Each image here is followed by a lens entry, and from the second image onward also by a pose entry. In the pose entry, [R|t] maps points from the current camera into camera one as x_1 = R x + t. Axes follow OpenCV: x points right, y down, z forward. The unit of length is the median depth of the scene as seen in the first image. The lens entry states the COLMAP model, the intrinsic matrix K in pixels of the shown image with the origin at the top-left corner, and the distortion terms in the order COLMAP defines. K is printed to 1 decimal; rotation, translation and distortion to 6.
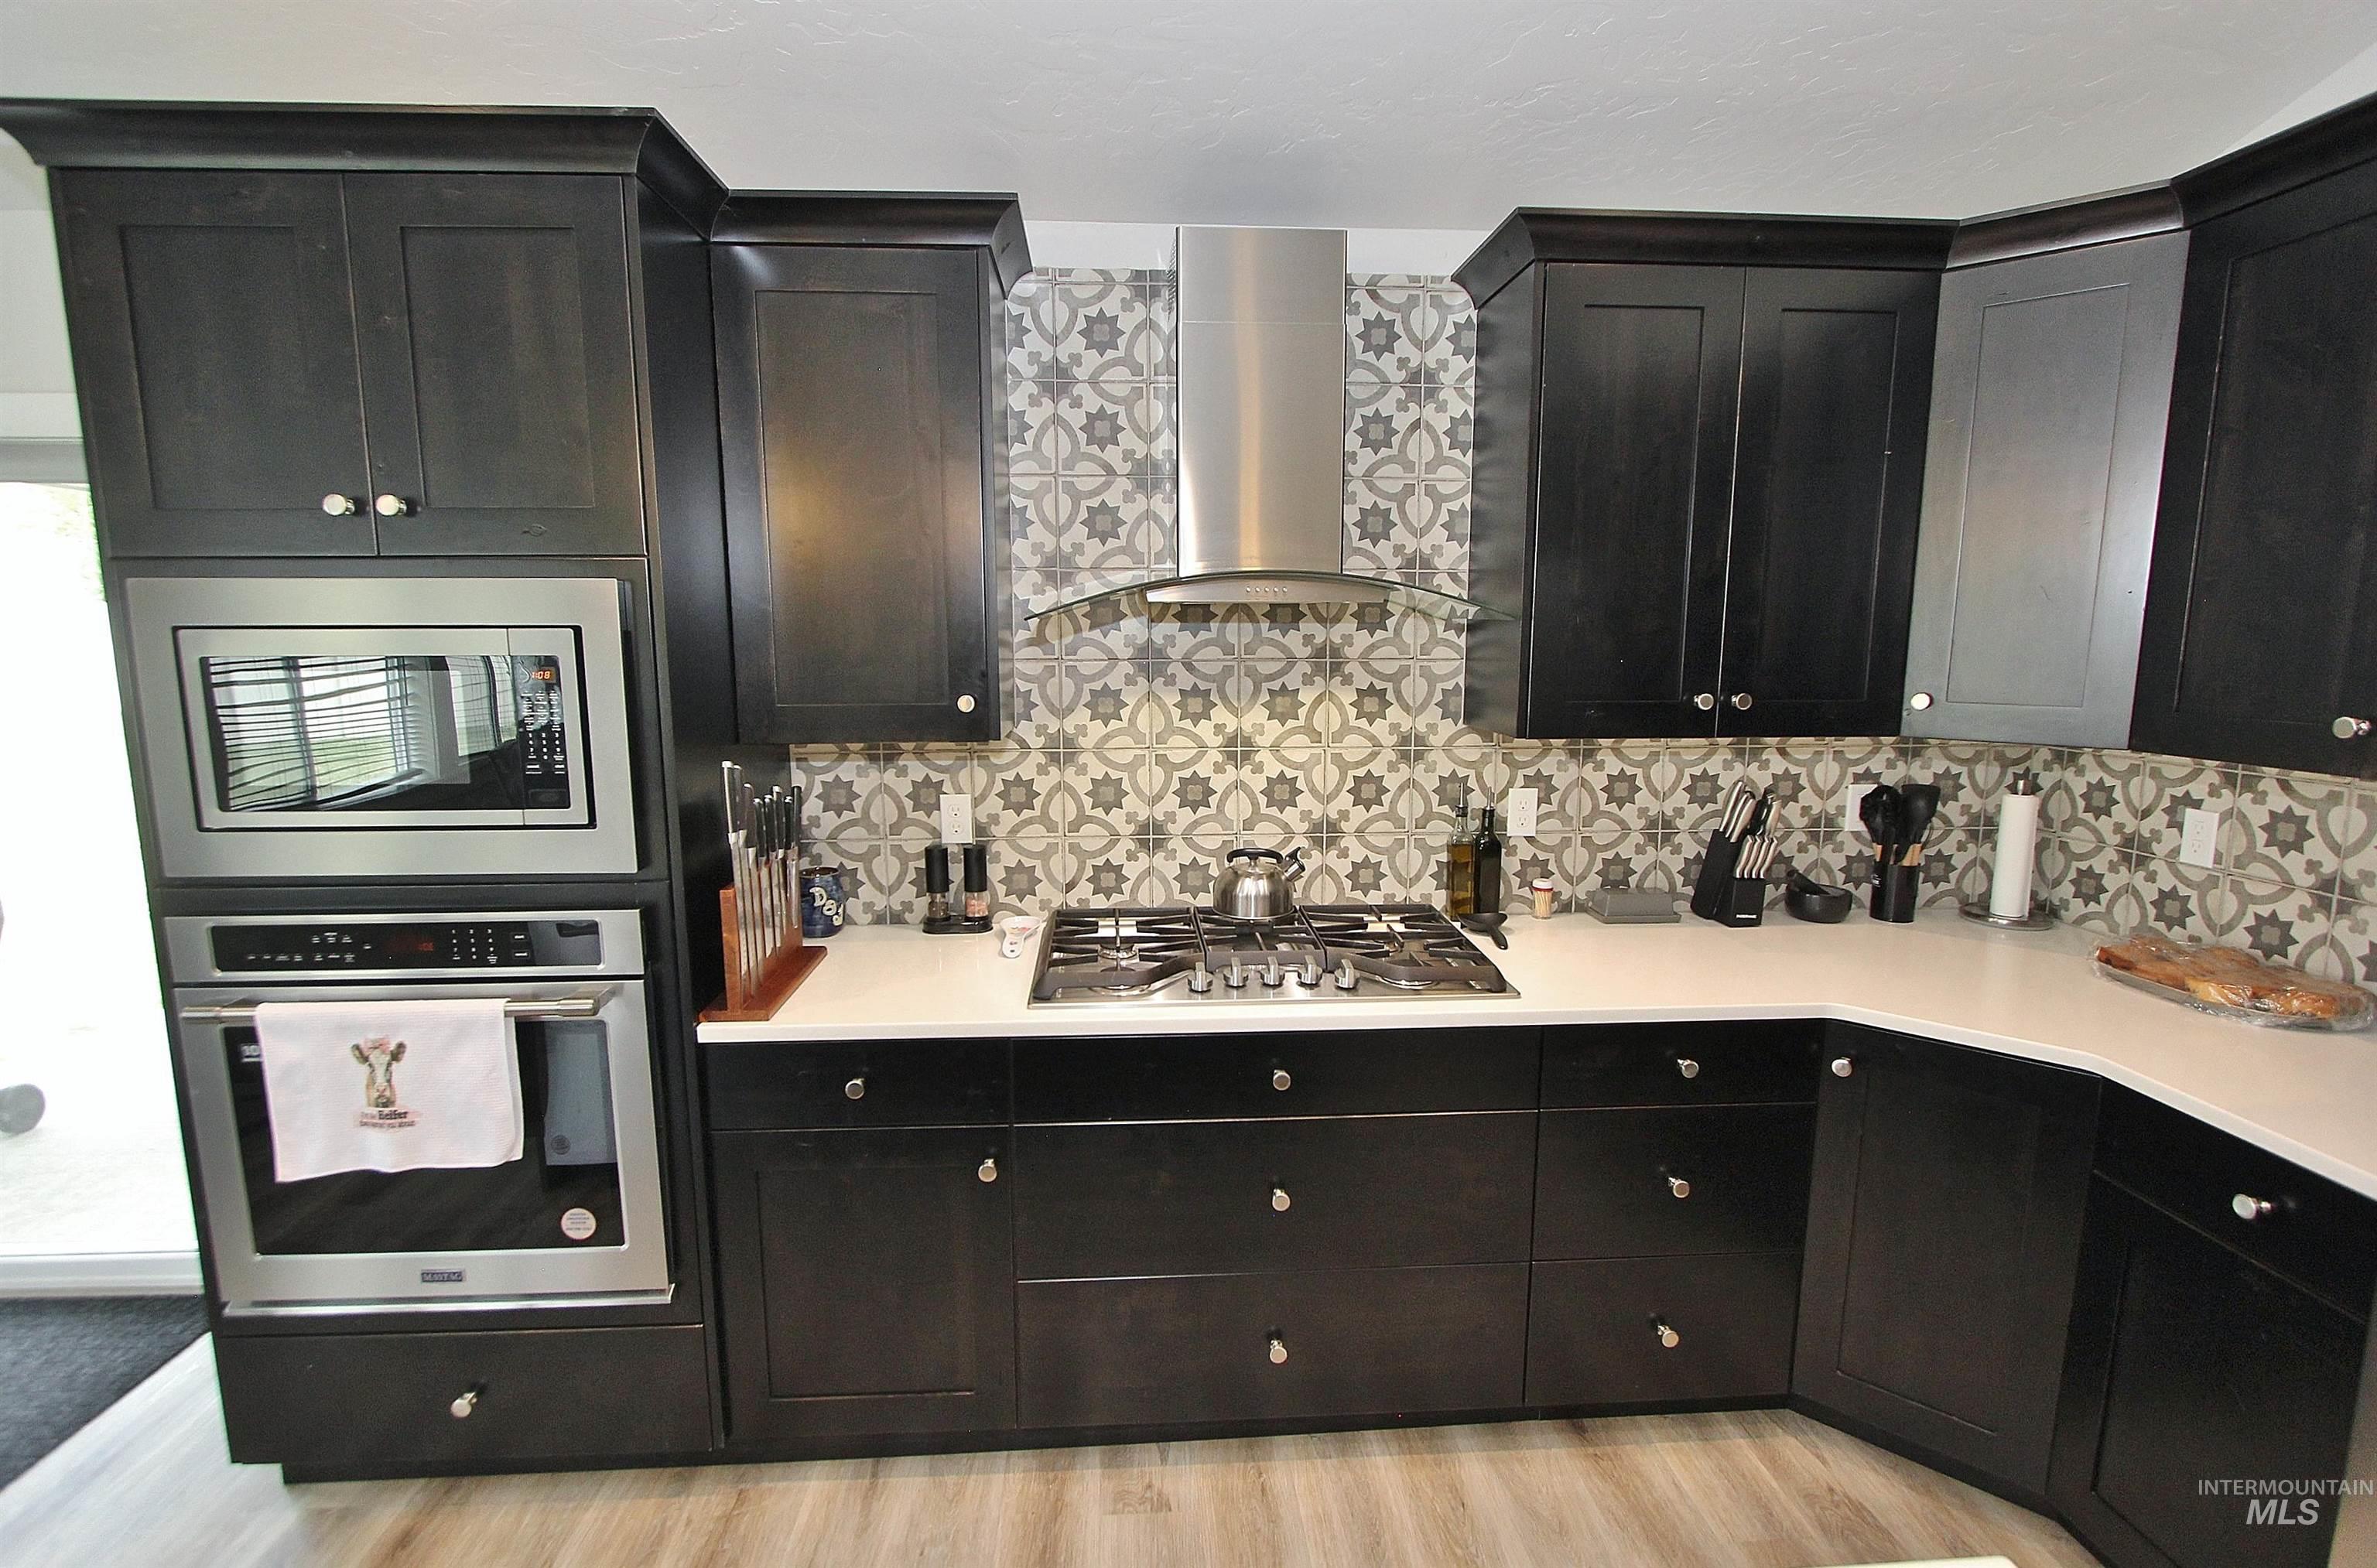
lens RADIAL K [[1102.9, 0, 1188.5], [0, 1102.9, 784.0], [0, 0, 1]] dist [-0.021774, 0.007903]
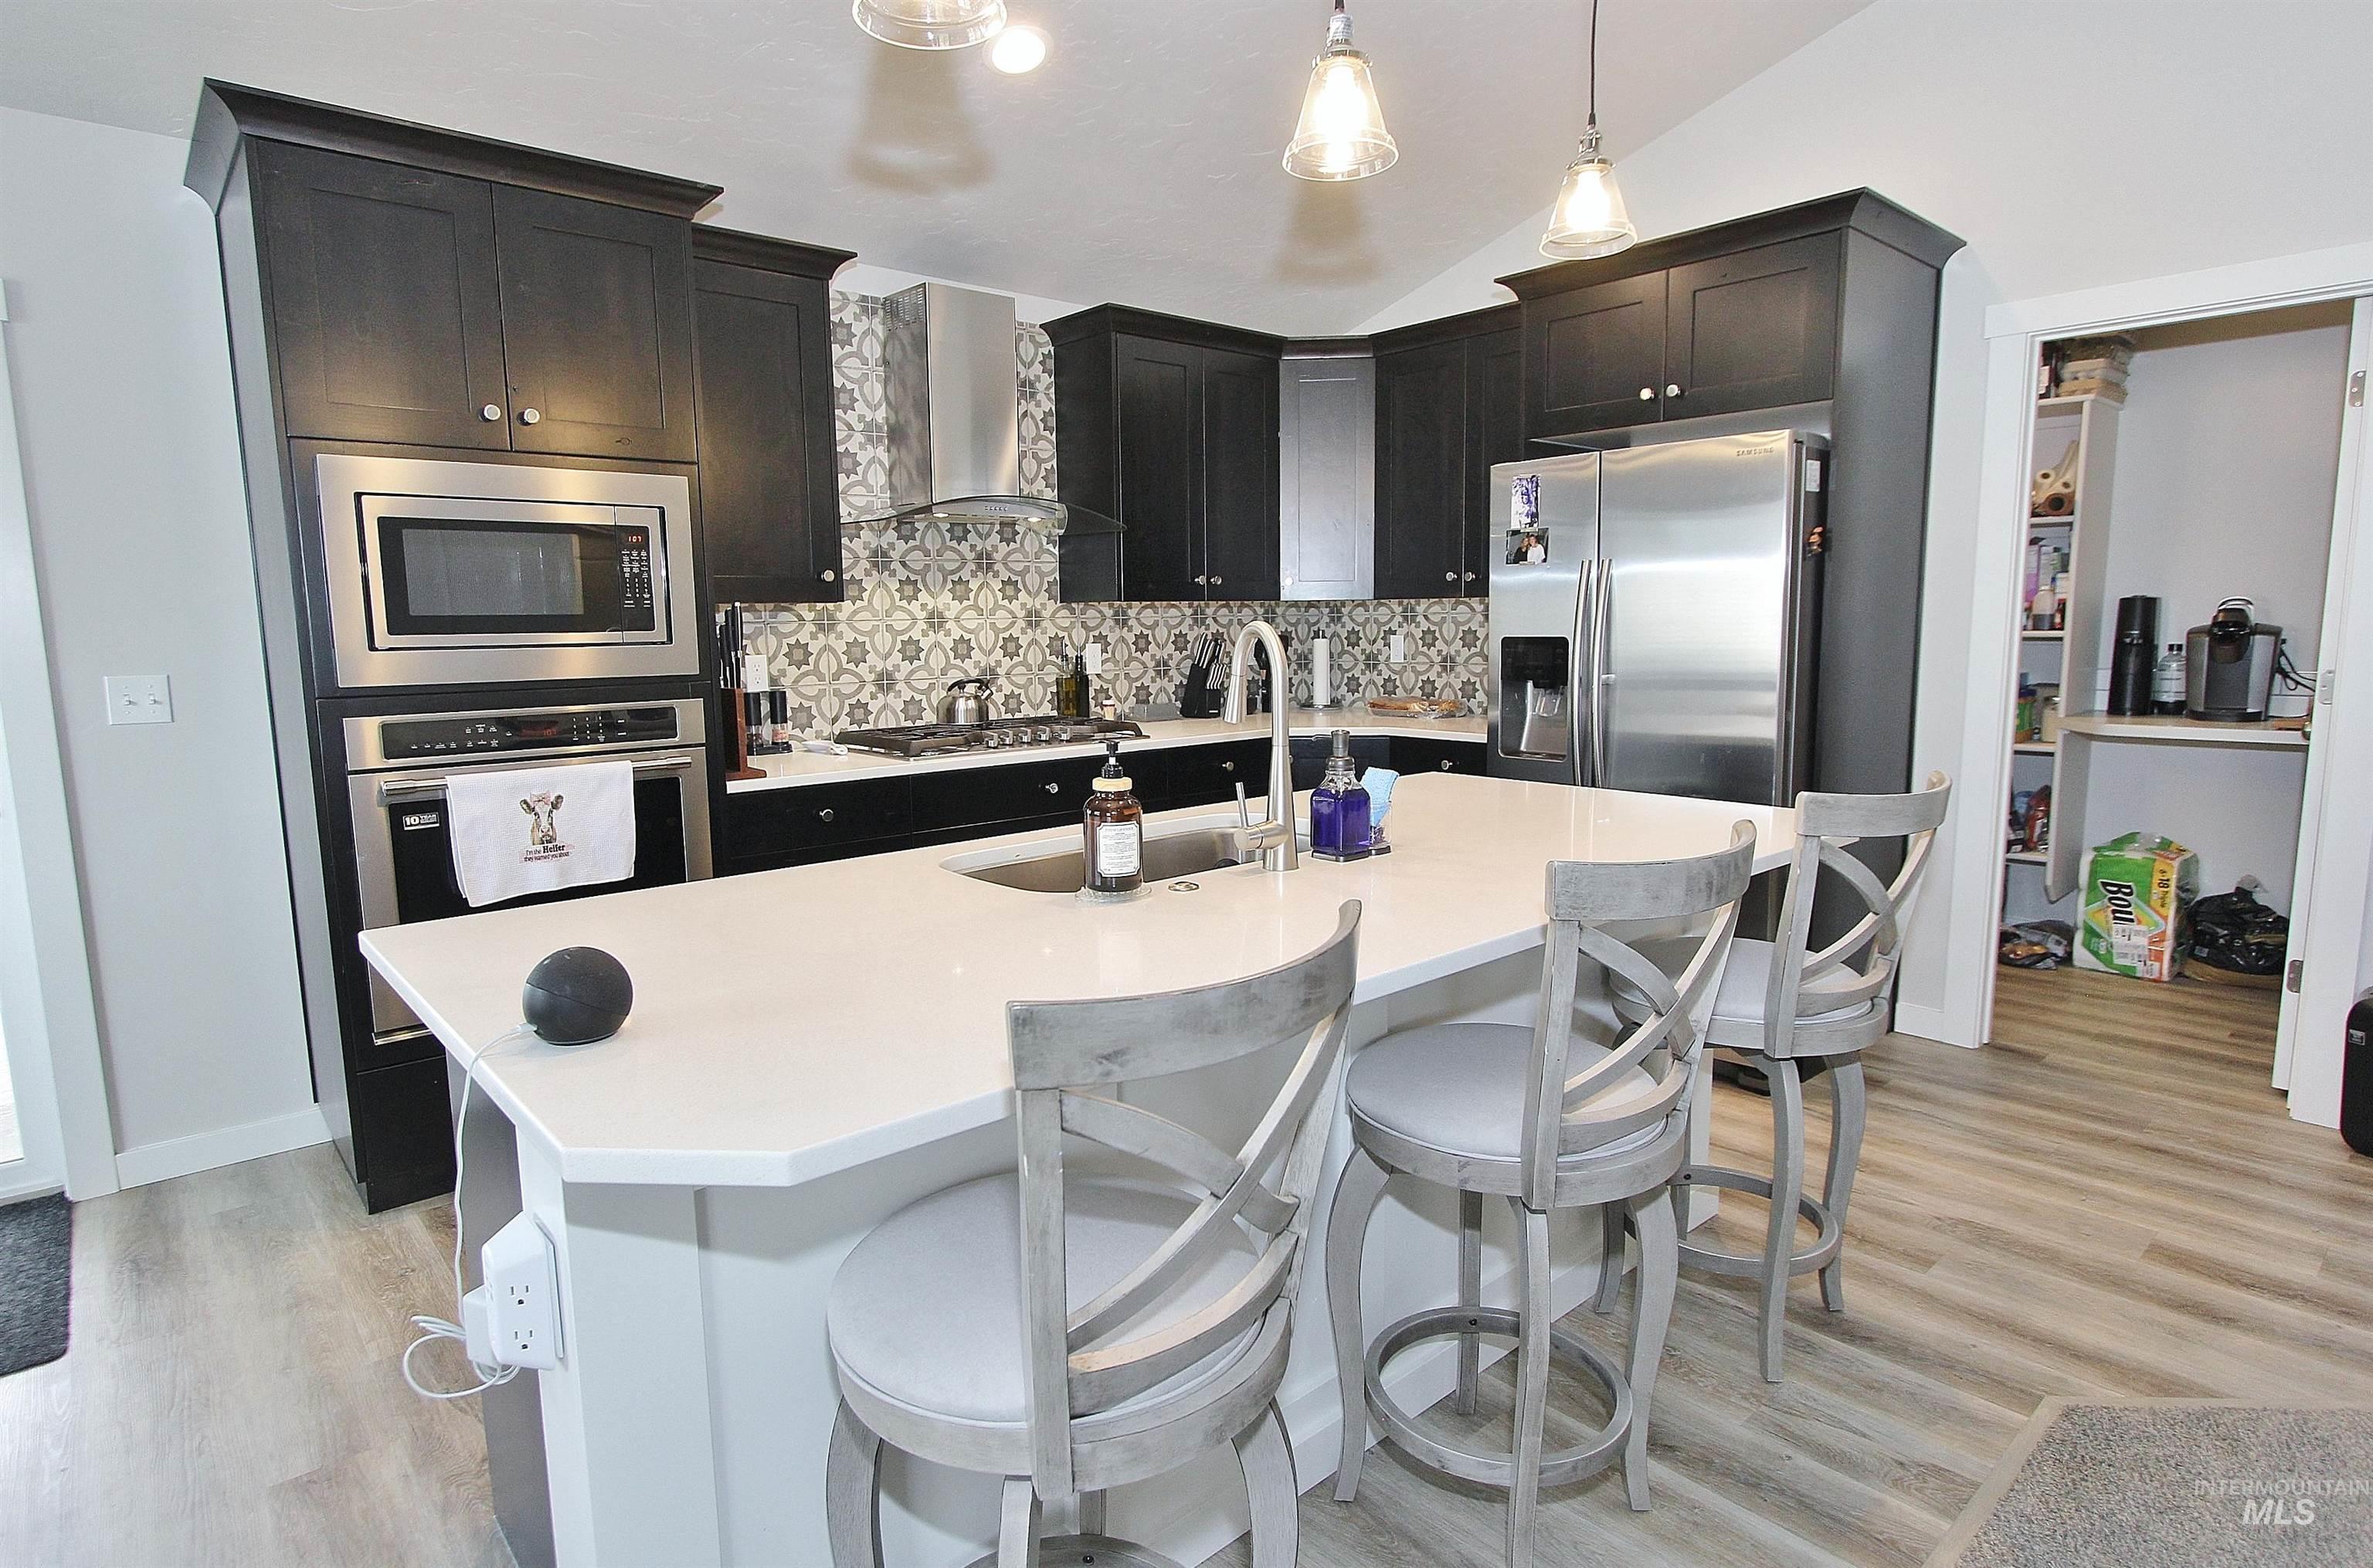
lens RADIAL K [[1276.1, 0, 1186.5], [0, 1276.1, 784.0], [0, 0, 1]] dist [-0.004042, 0.000870]
pose [[0.786332, -0.091402, 0.611005, -0.768079], [0.103069, 0.994543, 0.016132, 0.197084], [-0.609146, 0.050291, 0.791462, -0.567276]]
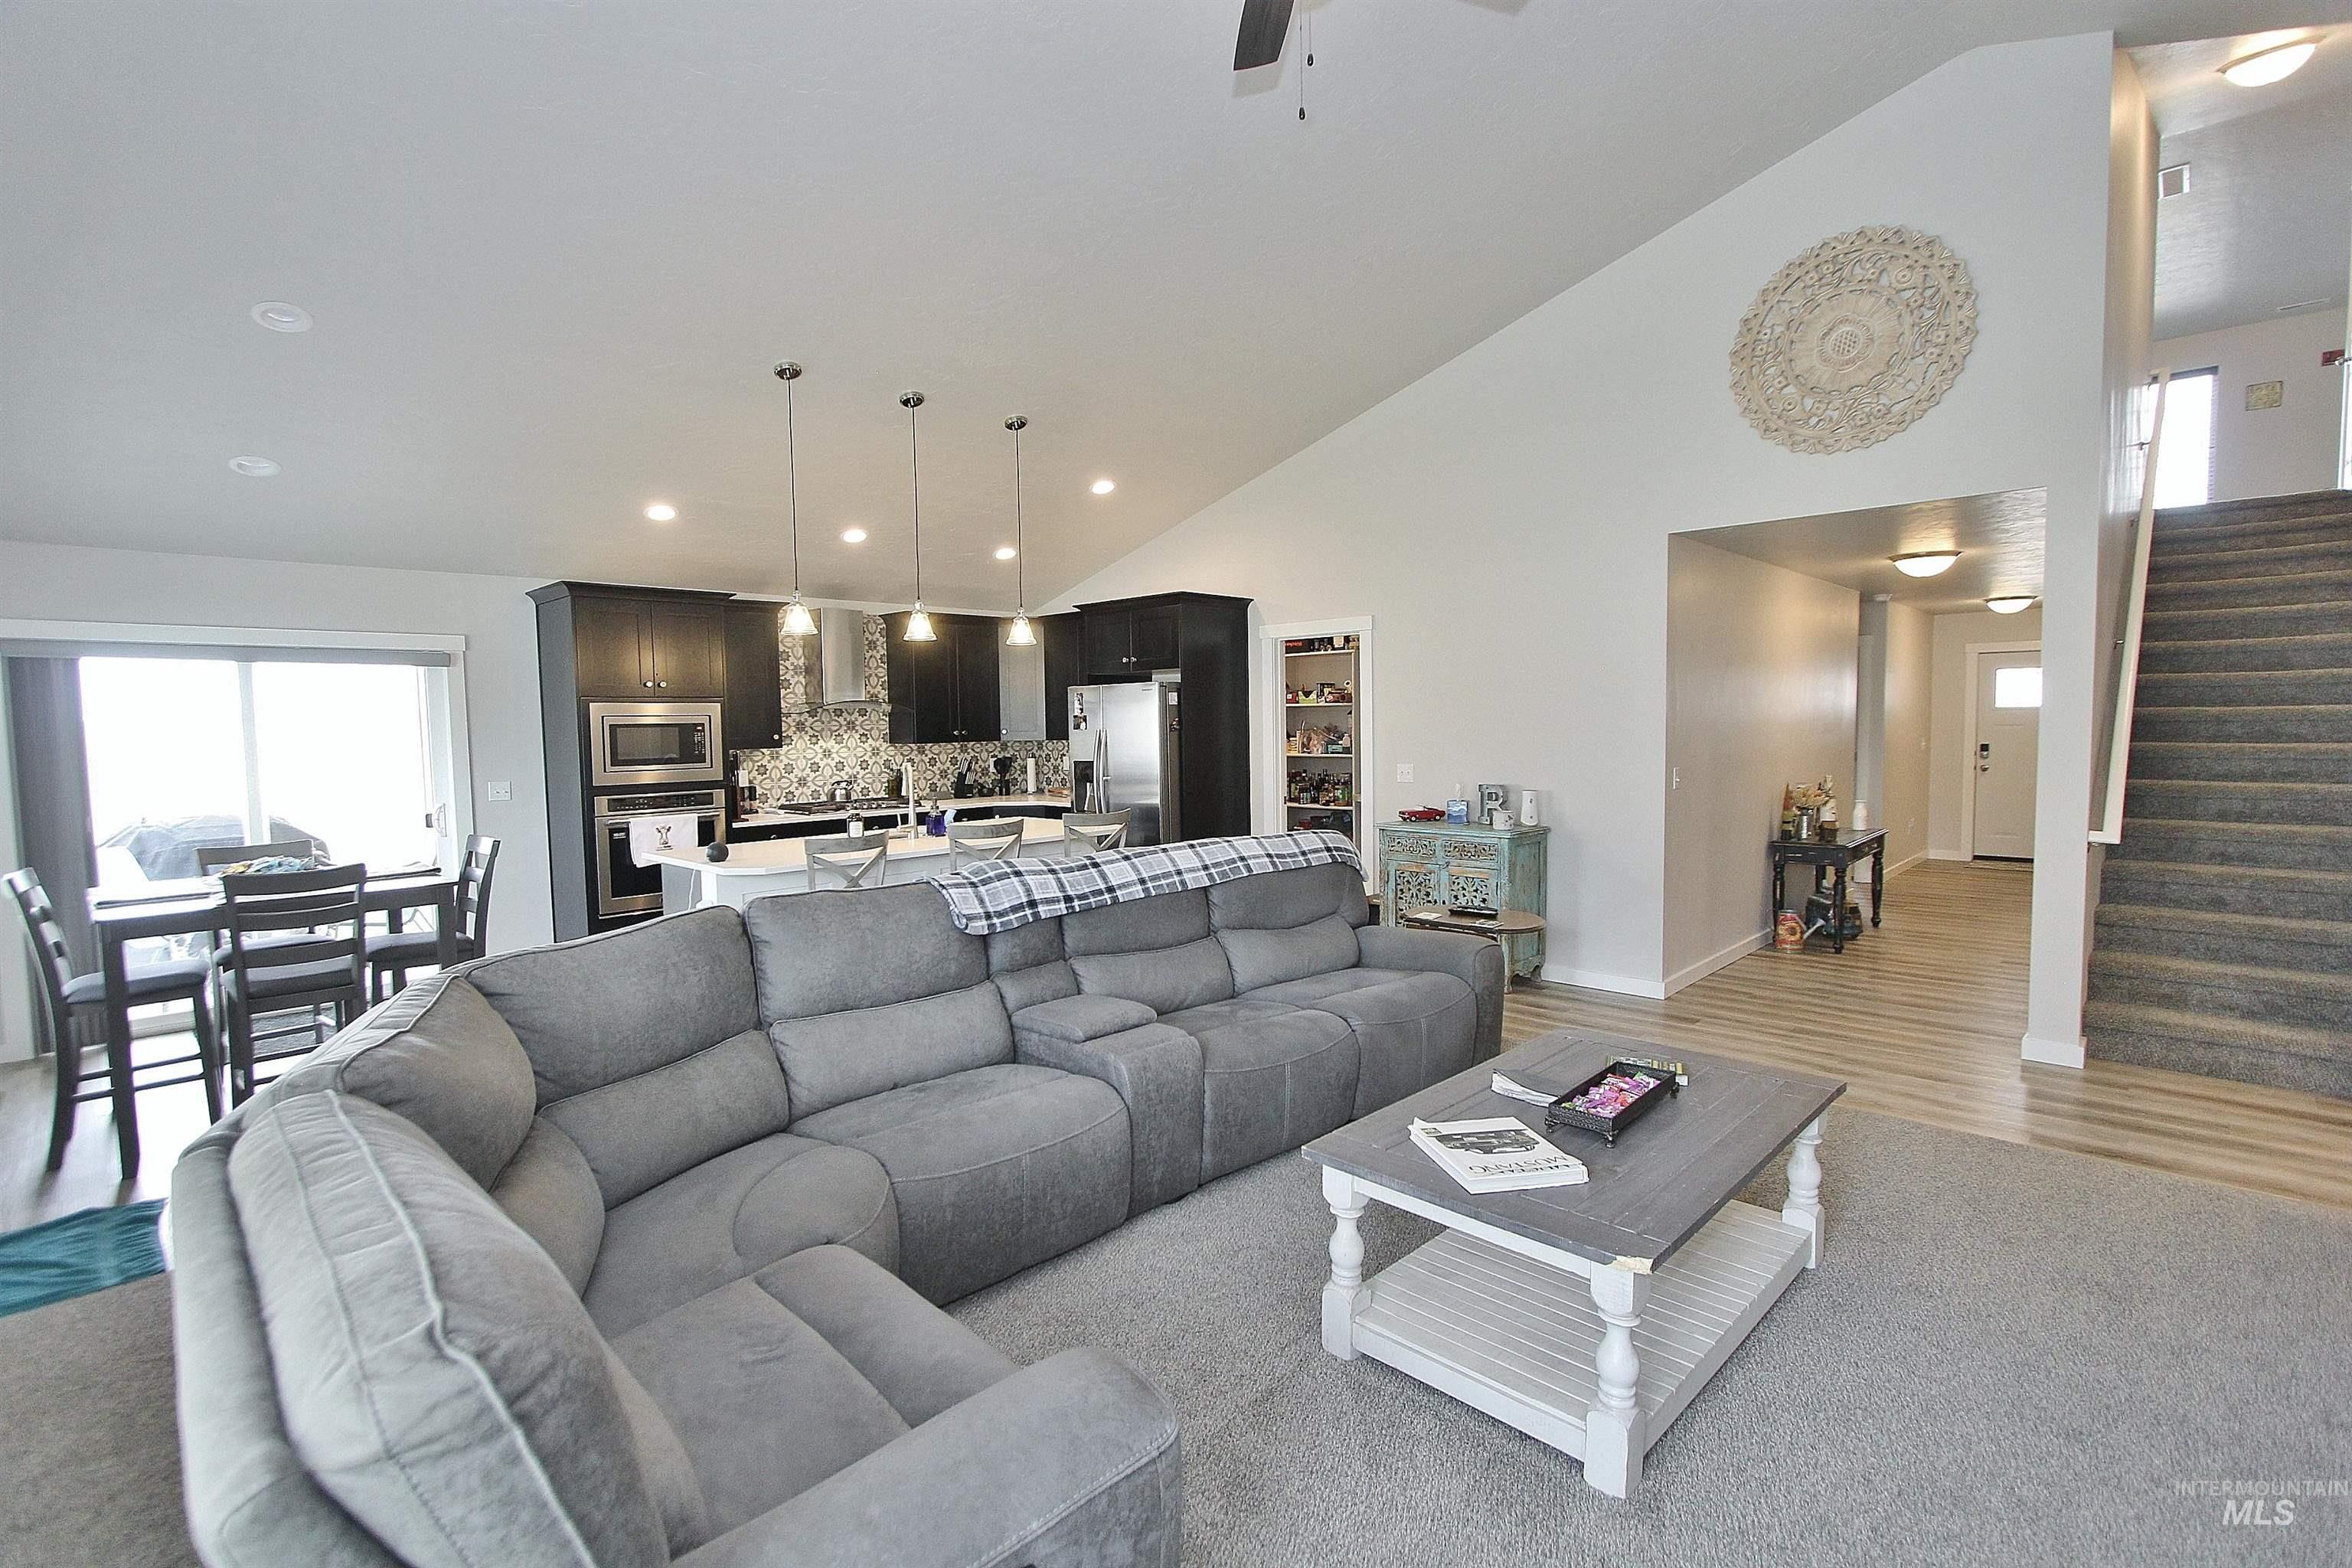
lens RADIAL K [[1101.2, 0, 1176.0], [0, 1101.2, 784.0], [0, 0, 1]] dist [-0.018554, 0.000097]
pose [[0.737641, -0.051337, 0.673239, -1.375775], [0.114594, 0.992158, -0.049901, 0.336251], [-0.665398, 0.113958, 0.737740, -2.047356]]
